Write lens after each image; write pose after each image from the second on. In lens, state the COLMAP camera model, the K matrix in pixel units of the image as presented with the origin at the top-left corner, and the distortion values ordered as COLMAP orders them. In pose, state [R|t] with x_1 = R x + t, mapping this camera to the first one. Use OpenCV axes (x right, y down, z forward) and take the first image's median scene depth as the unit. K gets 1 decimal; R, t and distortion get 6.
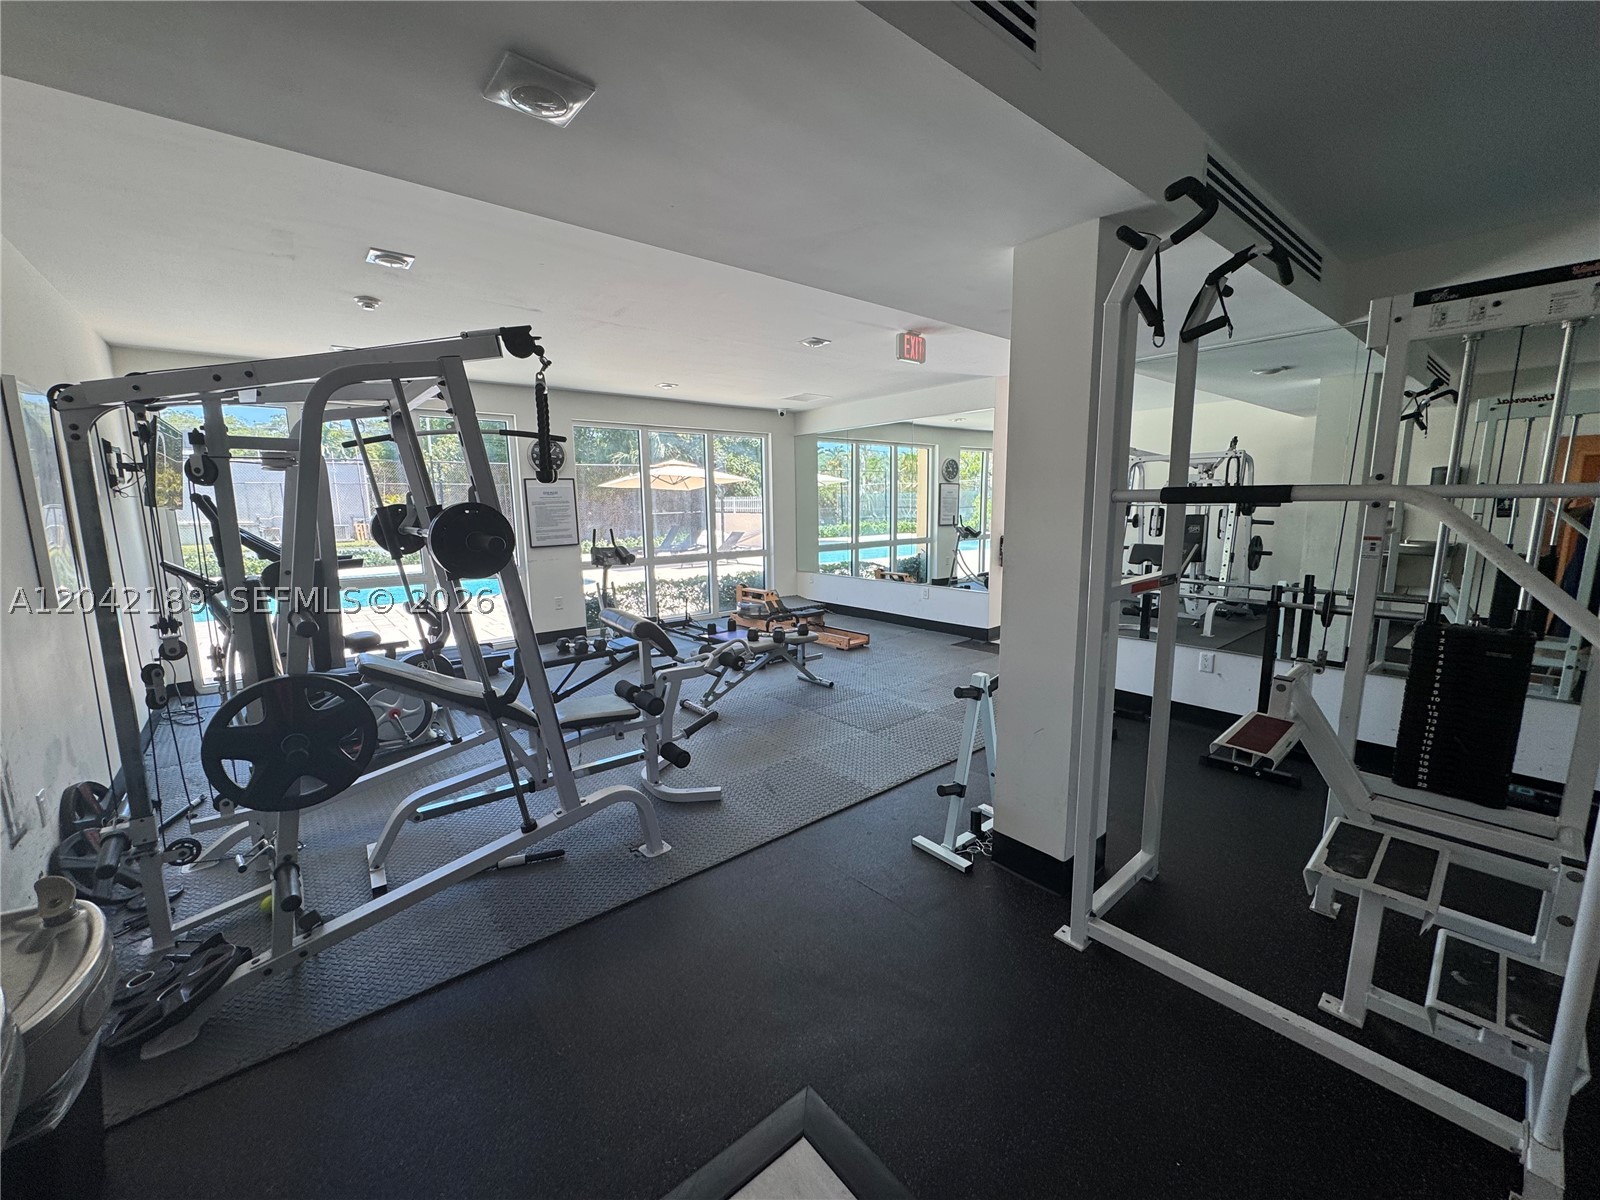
lens RADIAL K [[632.8, 0, 800.0], [0, 632.8, 600.0], [0, 0, 1]] dist [0.001157, -0.000108]
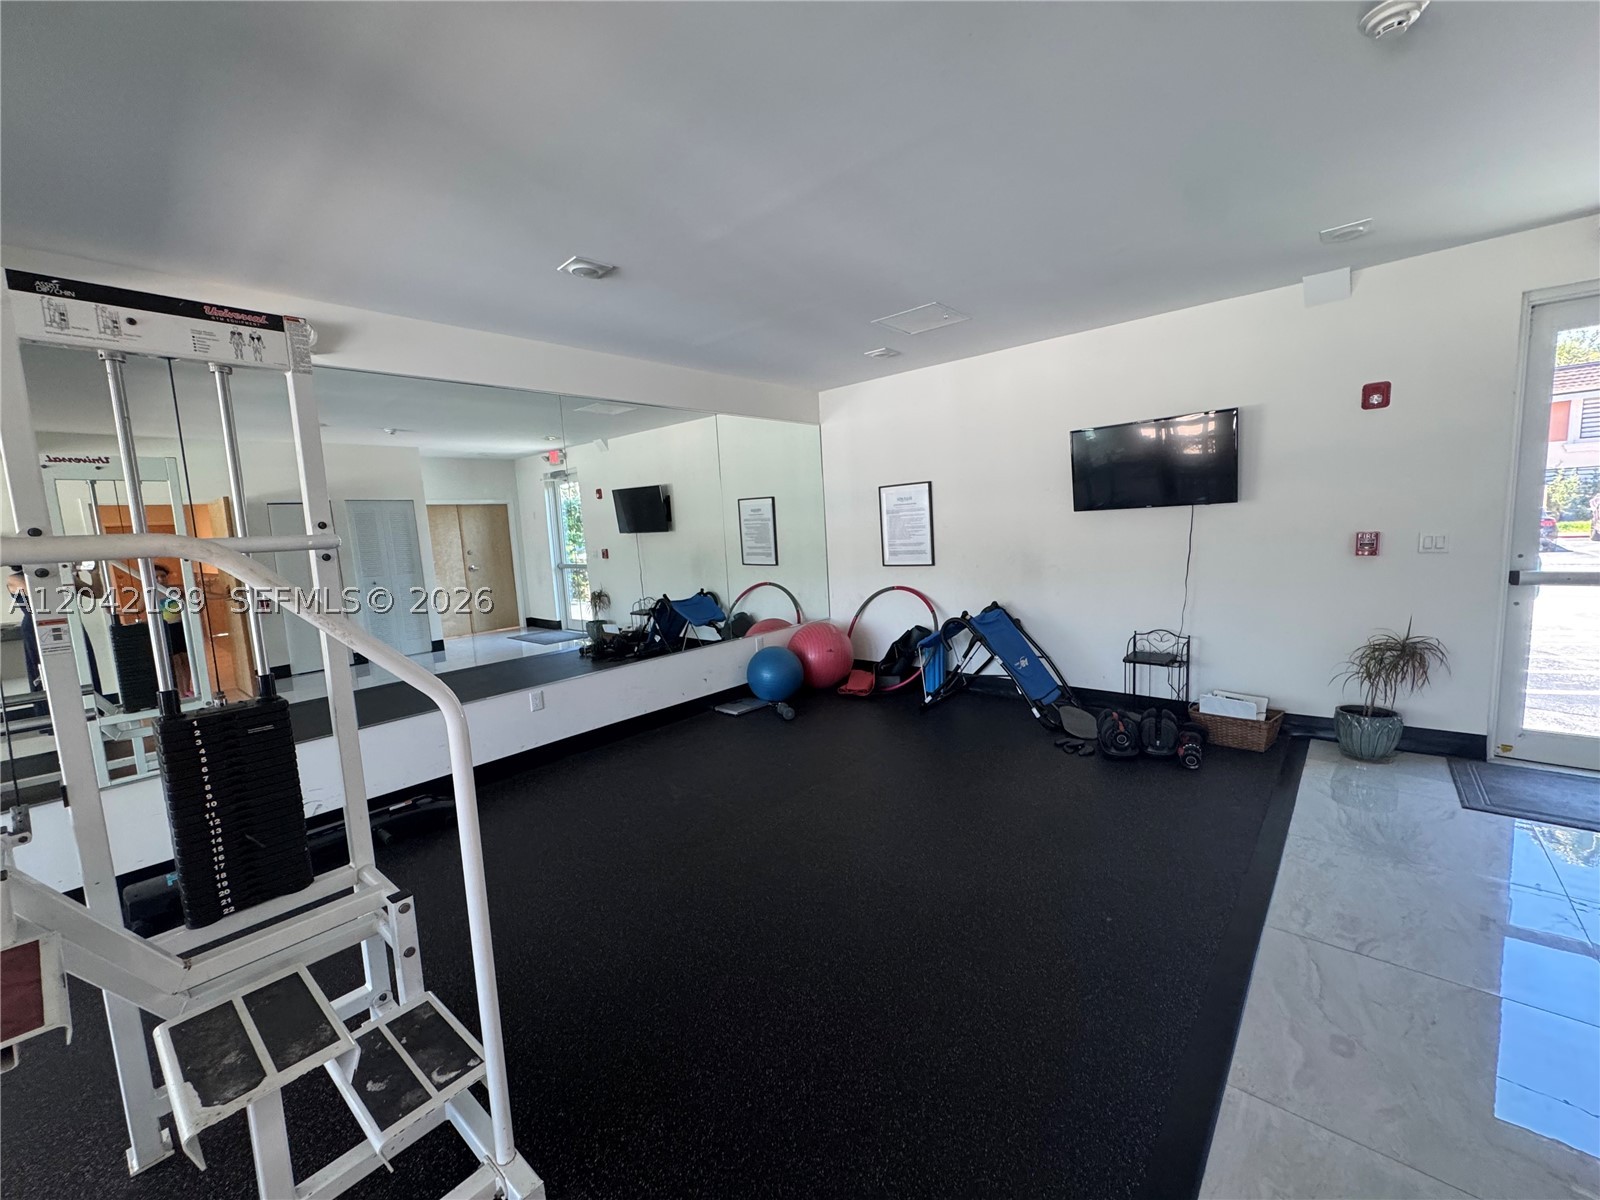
lens RADIAL K [[632.8, 0, 800.0], [0, 632.8, 600.0], [0, 0, 1]] dist [0.001157, -0.000108]
pose [[-0.156089, -0.097683, 0.982901, 0.123102], [0.206822, 0.969807, 0.129226, -0.045530], [-0.965847, 0.223457, -0.131174, 0.332211]]
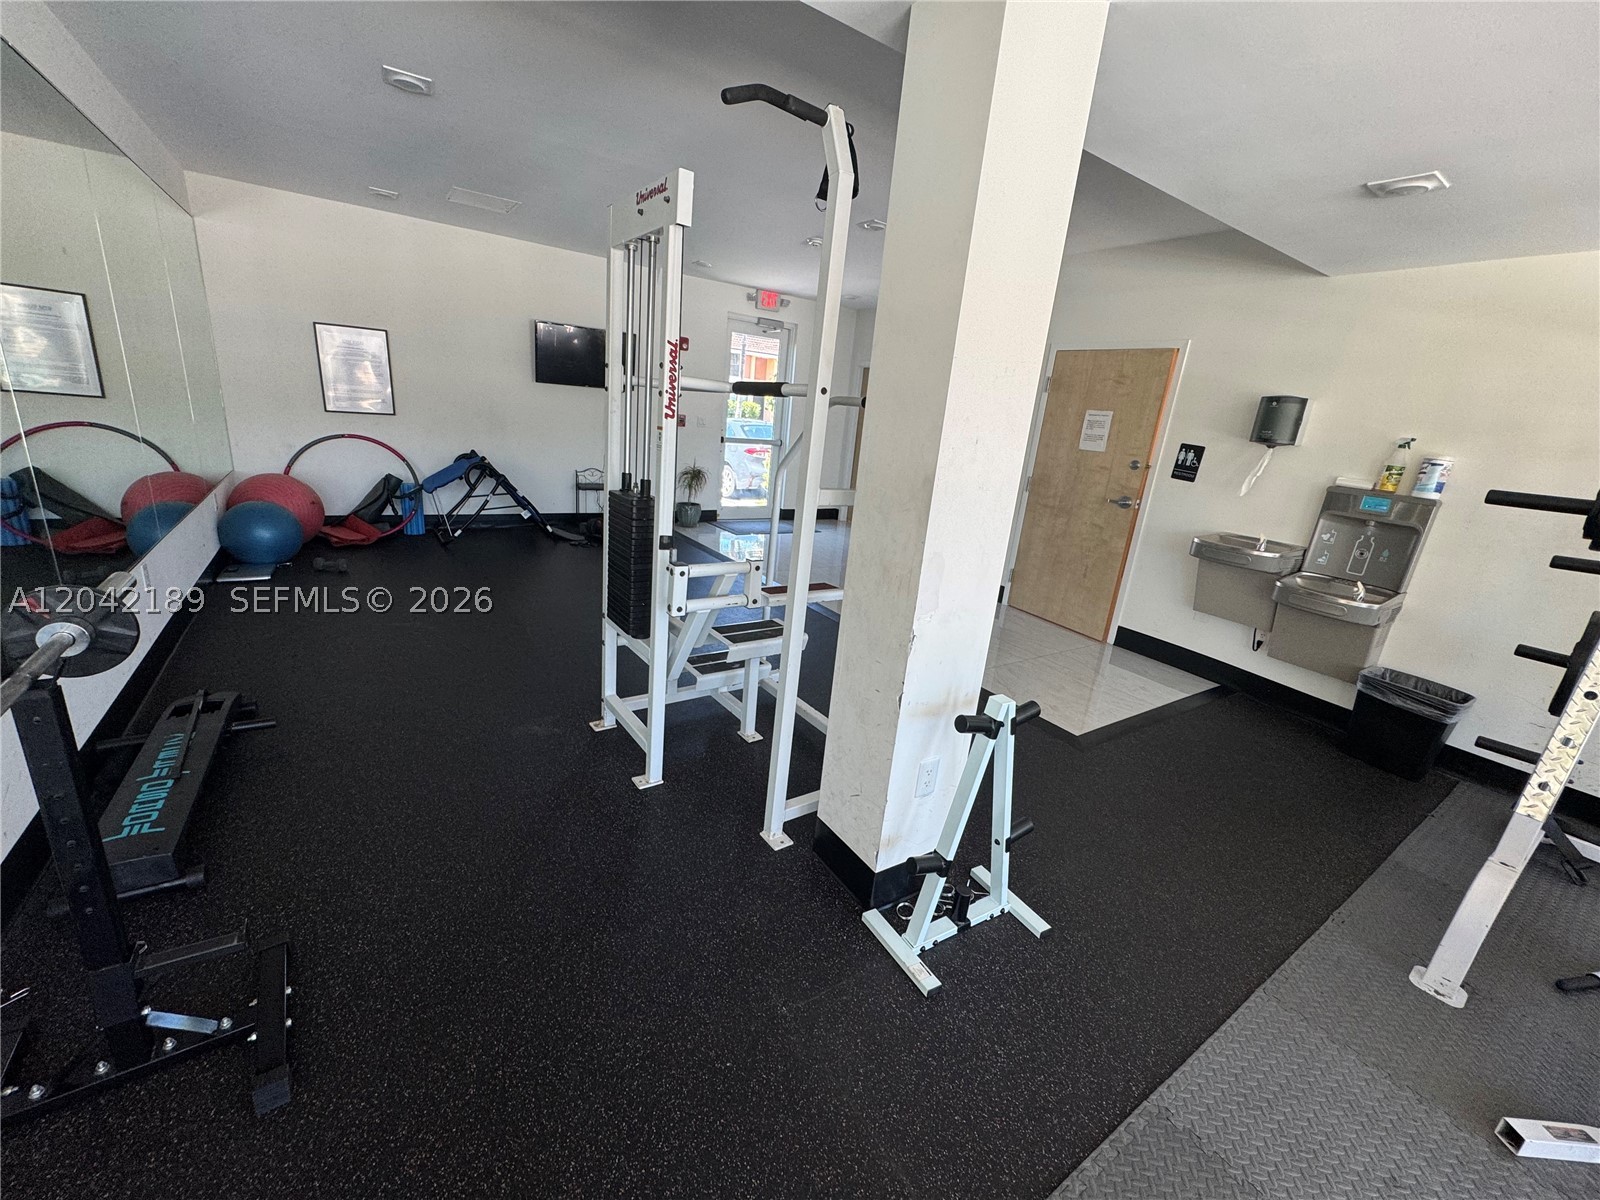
lens RADIAL K [[632.8, 0, 800.0], [0, 632.8, 600.0], [0, 0, 1]] dist [0.001157, -0.000108]
pose [[-0.990597, -0.109748, 0.081686, 0.401807], [-0.063319, 0.897056, 0.437357, -0.229029], [-0.121276, 0.428073, -0.895570, 1.431792]]
